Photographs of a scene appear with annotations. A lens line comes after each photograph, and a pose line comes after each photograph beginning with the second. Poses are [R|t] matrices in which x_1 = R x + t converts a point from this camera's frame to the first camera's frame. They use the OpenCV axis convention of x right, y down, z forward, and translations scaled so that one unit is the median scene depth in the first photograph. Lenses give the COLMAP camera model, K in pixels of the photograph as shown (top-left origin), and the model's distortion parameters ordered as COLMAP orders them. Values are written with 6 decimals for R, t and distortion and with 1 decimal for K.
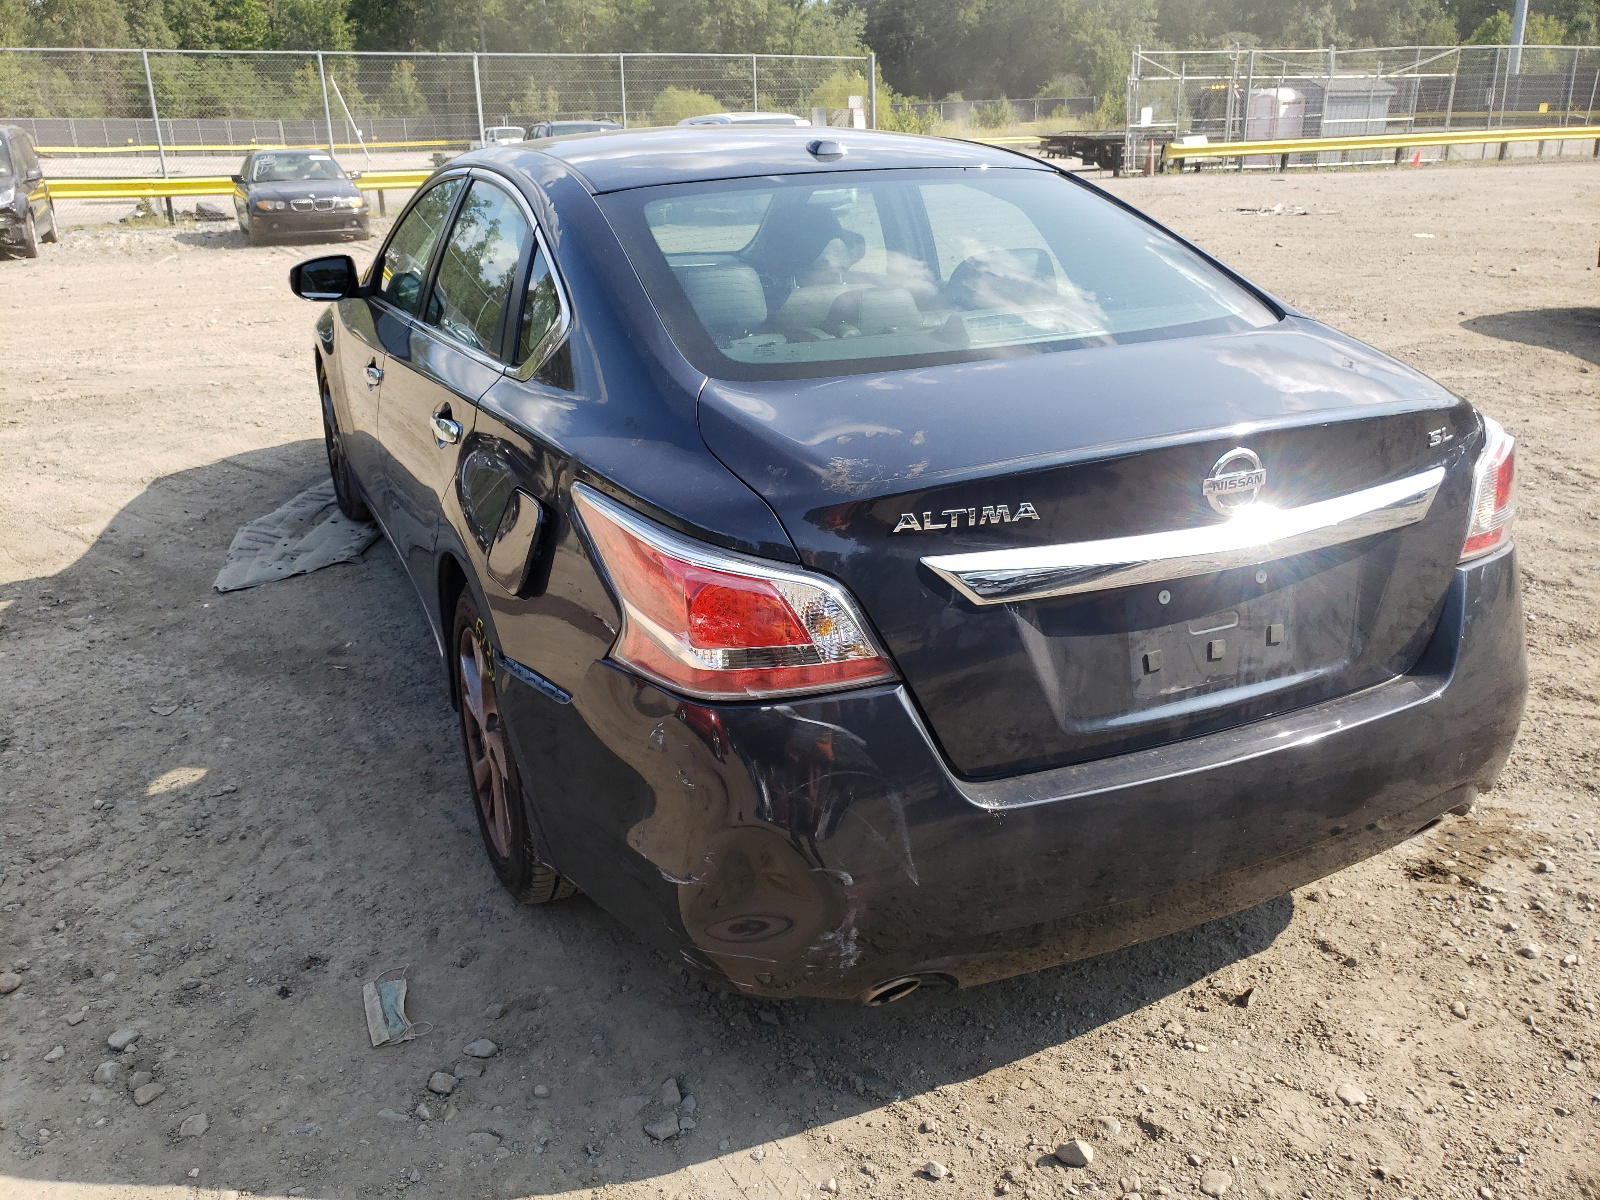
lens RADIAL K [[1254.9, 0, 800.0], [0, 1254.9, 600.0], [0, 0, 1]] dist [0.011862, 0.007584]
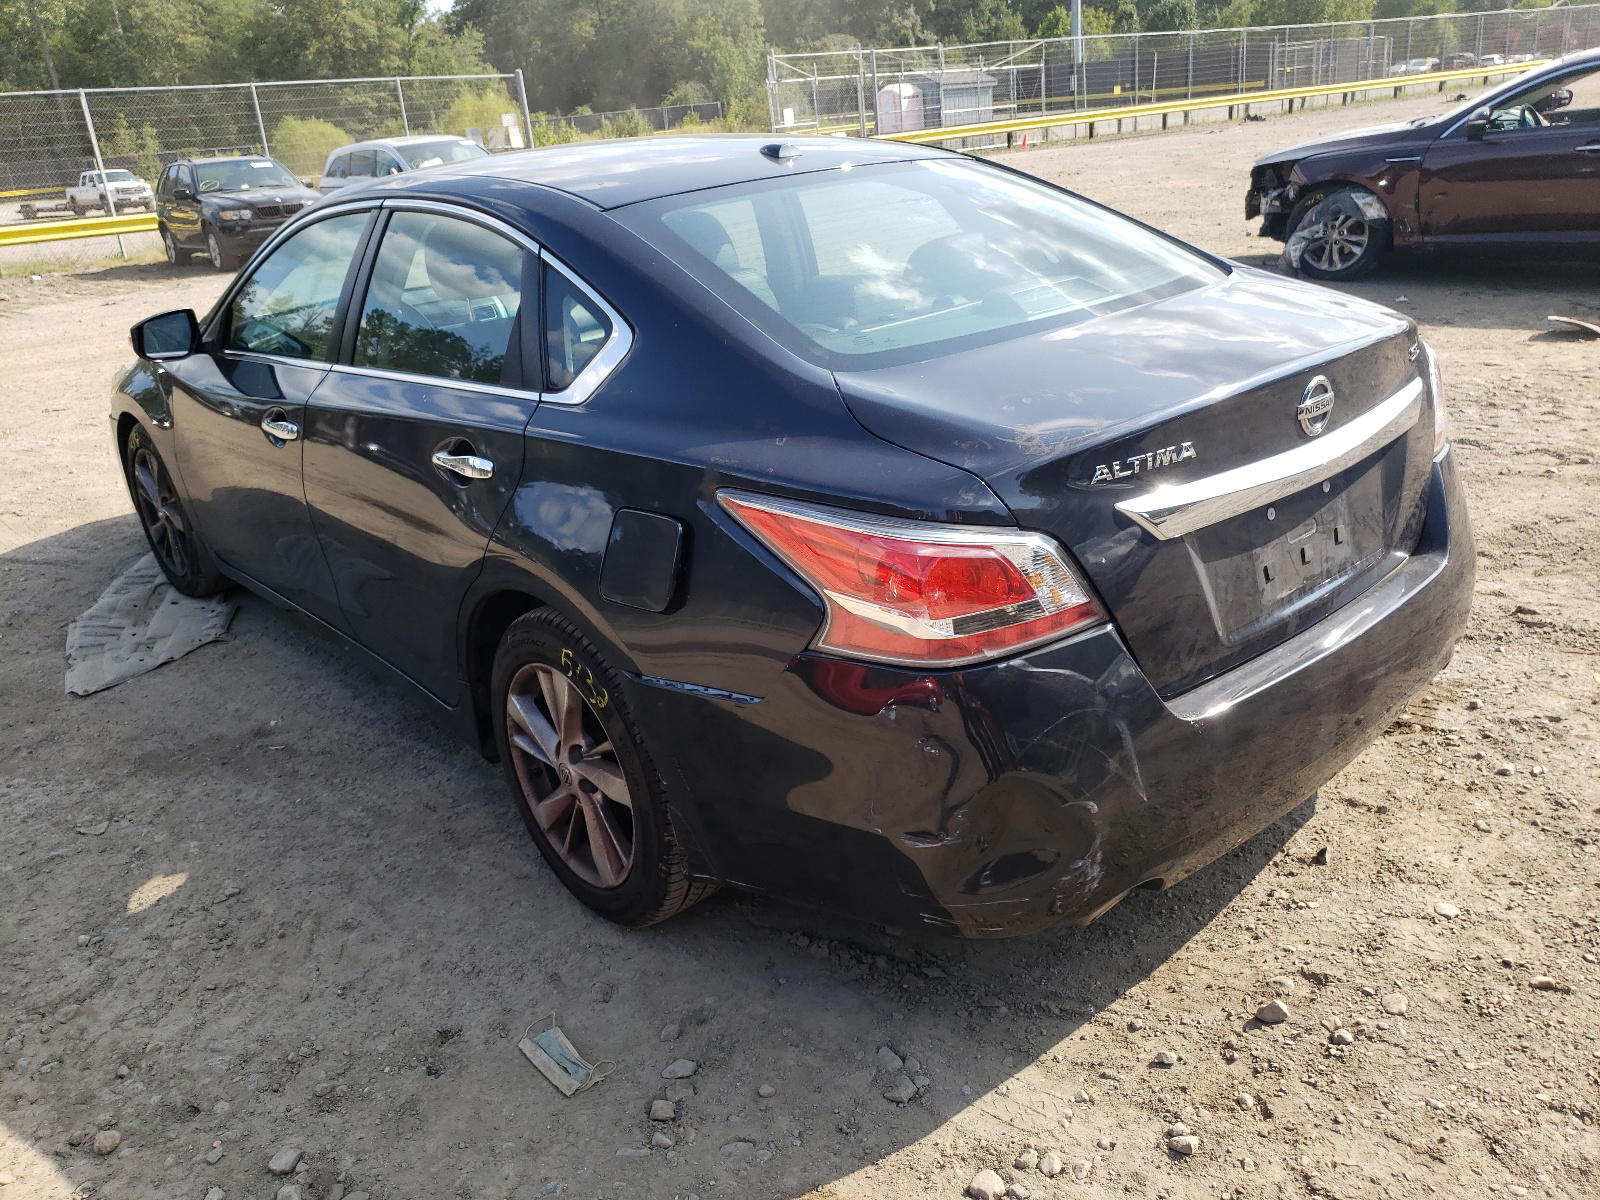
lens RADIAL K [[1252.1, 0, 800.0], [0, 1252.1, 600.0], [0, 0, 1]] dist [-0.021440, 0.061868]
pose [[0.953664, -0.159673, 0.255010, -0.309783], [0.161196, 0.986808, 0.015055, -0.008152], [-0.254050, 0.026749, 0.966821, 0.009682]]
